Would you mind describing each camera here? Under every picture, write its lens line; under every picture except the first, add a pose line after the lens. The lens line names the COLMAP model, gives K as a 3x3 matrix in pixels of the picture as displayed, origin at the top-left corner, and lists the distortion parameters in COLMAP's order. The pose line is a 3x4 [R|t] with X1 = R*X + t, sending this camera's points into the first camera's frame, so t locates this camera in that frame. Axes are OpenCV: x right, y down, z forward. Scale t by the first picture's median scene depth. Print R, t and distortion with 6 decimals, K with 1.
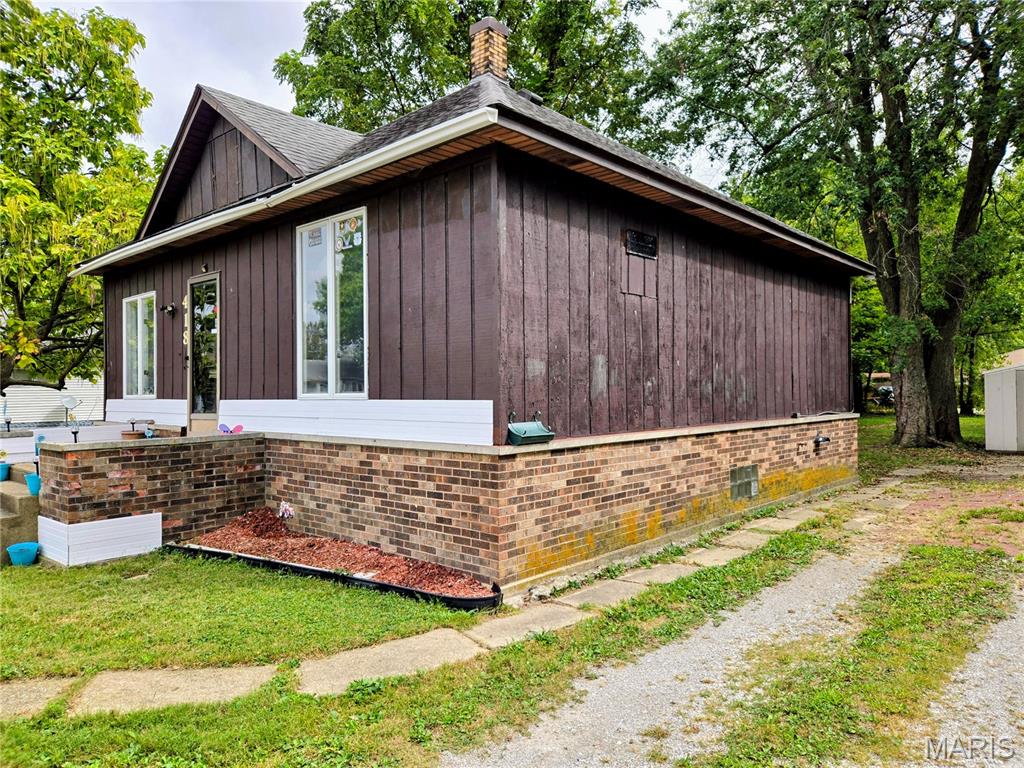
lens RADIAL K [[689.5, 0, 512.0], [0, 689.5, 384.0], [0, 0, 1]] dist [0.051027, -0.000538]
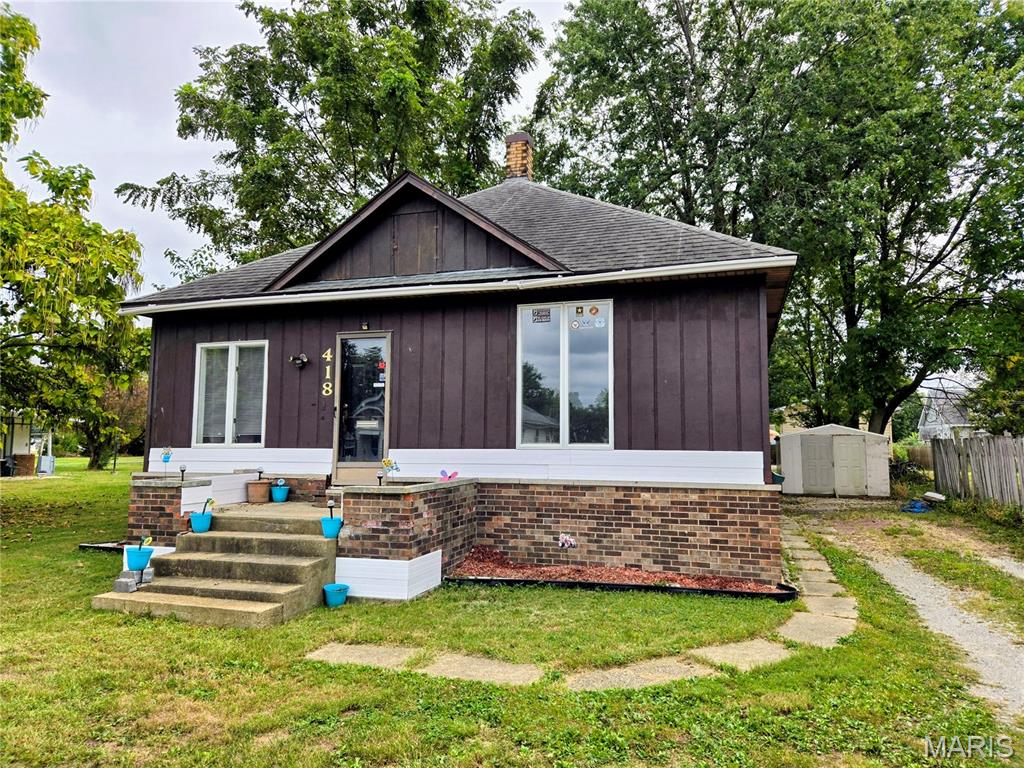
lens RADIAL K [[683.2, 0, 512.0], [0, 683.2, 384.0], [0, 0, 1]] dist [0.085415, -0.000659]
pose [[0.910819, 0.050519, 0.409703, -0.931533], [-0.017230, 0.996271, -0.084542, 0.012078], [-0.412446, 0.069944, 0.908293, -0.067614]]
